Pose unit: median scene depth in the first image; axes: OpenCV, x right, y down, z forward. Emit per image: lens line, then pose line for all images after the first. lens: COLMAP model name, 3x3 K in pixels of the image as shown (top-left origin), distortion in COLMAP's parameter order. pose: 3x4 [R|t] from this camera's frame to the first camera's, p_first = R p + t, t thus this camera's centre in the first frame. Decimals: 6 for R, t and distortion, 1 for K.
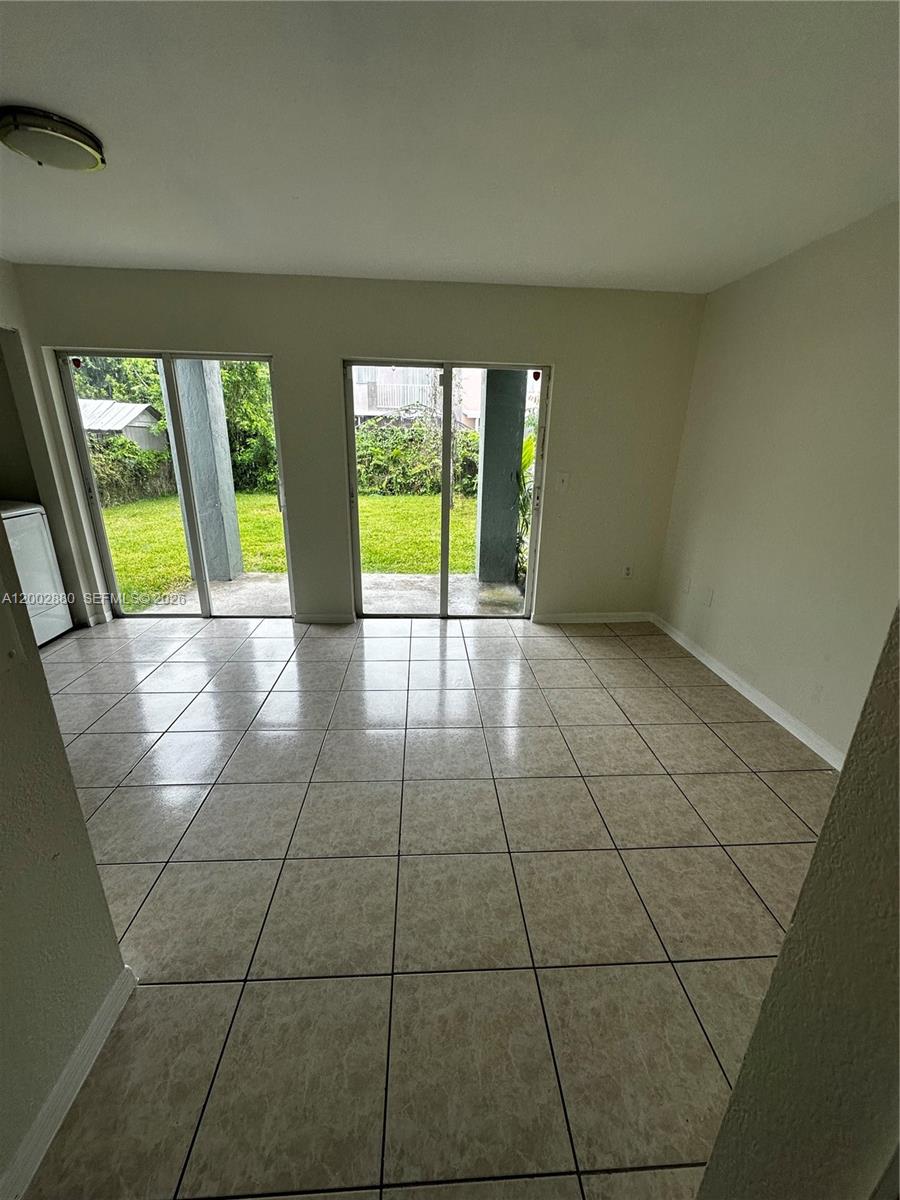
lens RADIAL K [[481.2, 0, 450.8], [0, 481.2, 601.7], [0, 0, 1]] dist [-0.001623, 0.000468]
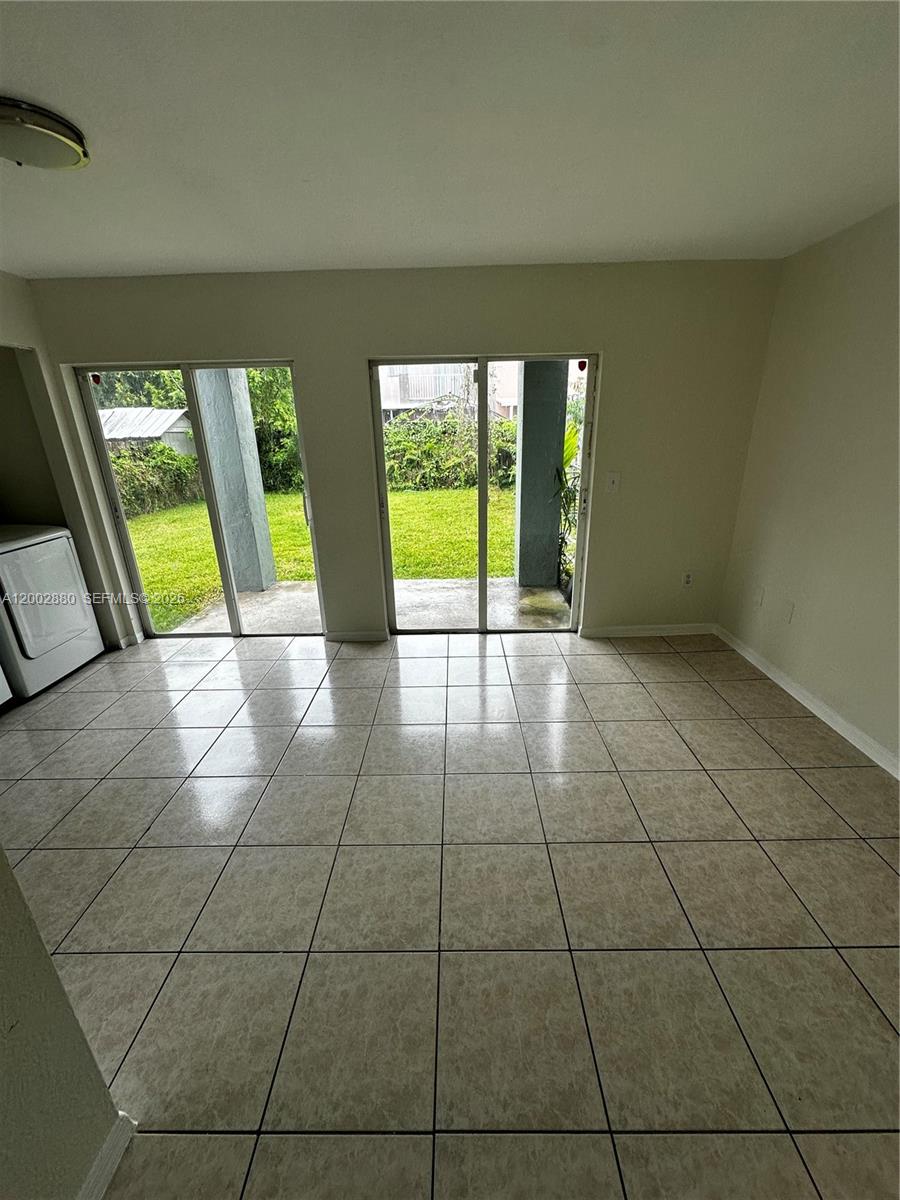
lens RADIAL K [[481.2, 0, 450.8], [0, 481.2, 601.6], [0, 0, 1]] dist [-0.001623, 0.000468]
pose [[0.996949, -0.018465, -0.075840, -0.005760], [0.020092, 0.999583, 0.020738, -0.058270], [0.075426, -0.022198, 0.996904, 0.085813]]
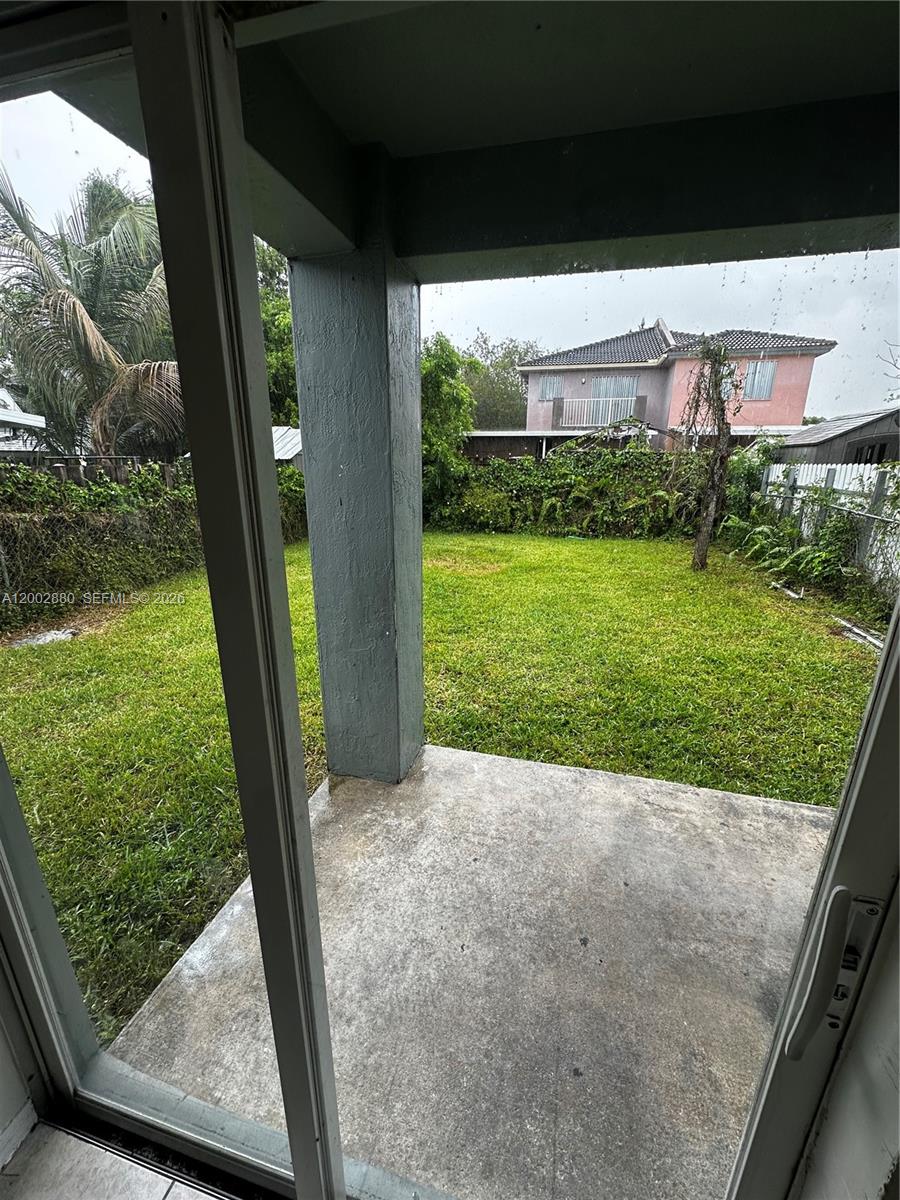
lens RADIAL K [[481.2, 0, 453.2], [0, 481.2, 601.5], [0, 0, 1]] dist [-0.001623, 0.000468]
pose [[0.954221, 0.072605, -0.290155, -0.469447], [-0.084138, 0.996076, -0.027455, -0.351809], [0.287023, 0.050611, 0.956586, 0.920715]]
